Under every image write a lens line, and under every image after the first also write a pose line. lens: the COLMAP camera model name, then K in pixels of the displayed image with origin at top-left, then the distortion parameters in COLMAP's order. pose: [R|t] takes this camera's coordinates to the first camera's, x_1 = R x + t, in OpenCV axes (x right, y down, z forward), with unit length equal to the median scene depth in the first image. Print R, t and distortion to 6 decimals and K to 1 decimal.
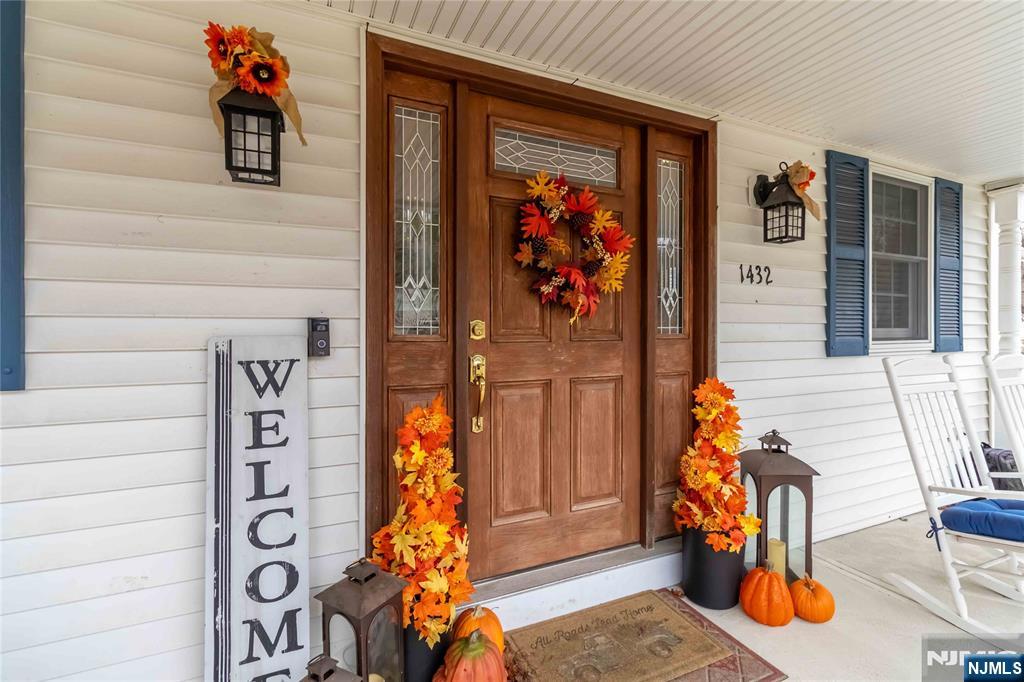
lens RADIAL K [[472.7, 0, 519.6], [0, 472.7, 323.2], [0, 0, 1]] dist [-0.000888, -0.000336]
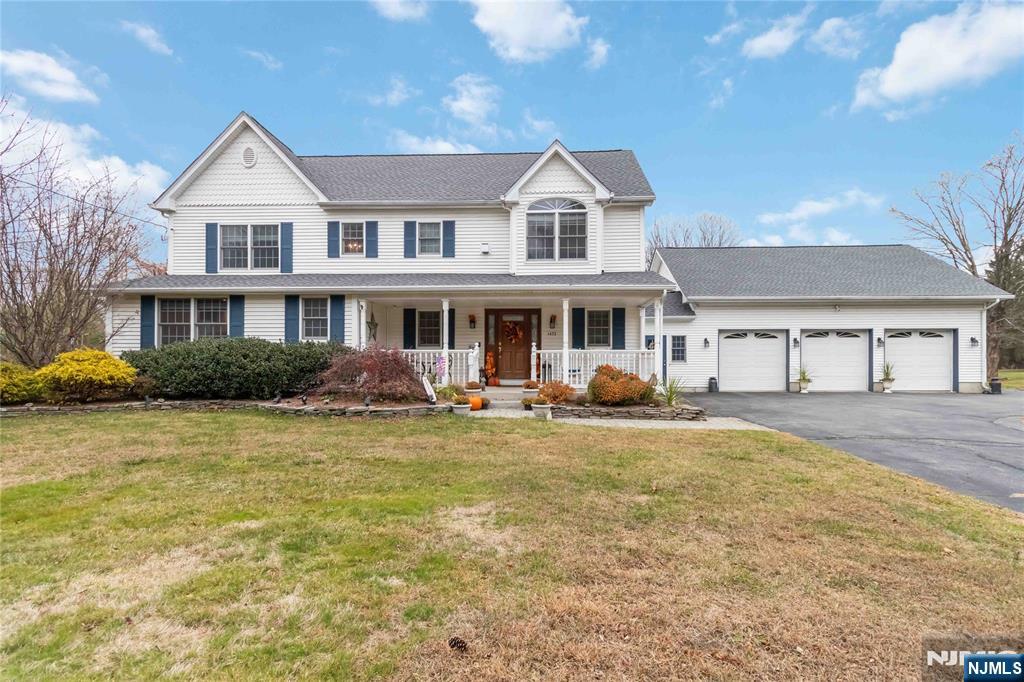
lens RADIAL K [[480.0, 0, 517.0], [0, 480.0, 355.0], [0, 0, 1]] dist [-0.000847, 0.000310]
pose [[0.875264, -0.000592, -0.483645, 3.581549], [0.000453, 1.000000, -0.000404, 0.184504], [0.483645, 0.000135, 0.875264, -5.151450]]
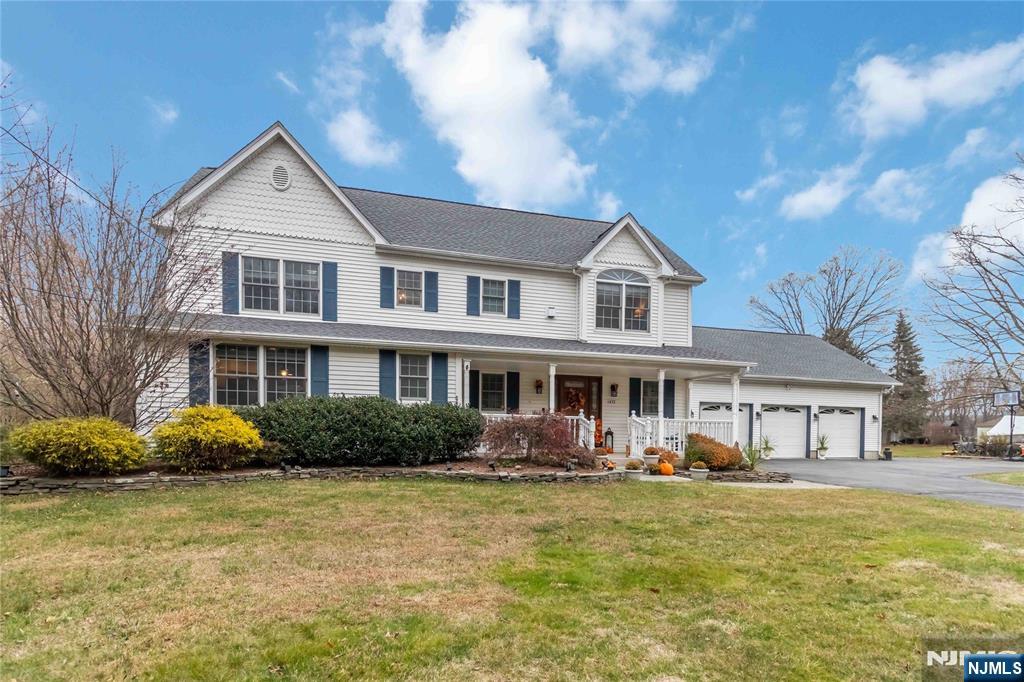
lens RADIAL K [[512.5, 0, 508.8], [0, 512.5, 432.6], [0, 0, 1]] dist [-0.002440, -0.000415]
pose [[0.980470, 0.023832, -0.195218, 0.640615], [-0.020639, 0.999618, 0.018376, 0.222630], [0.195582, -0.013988, 0.980588, -6.595851]]
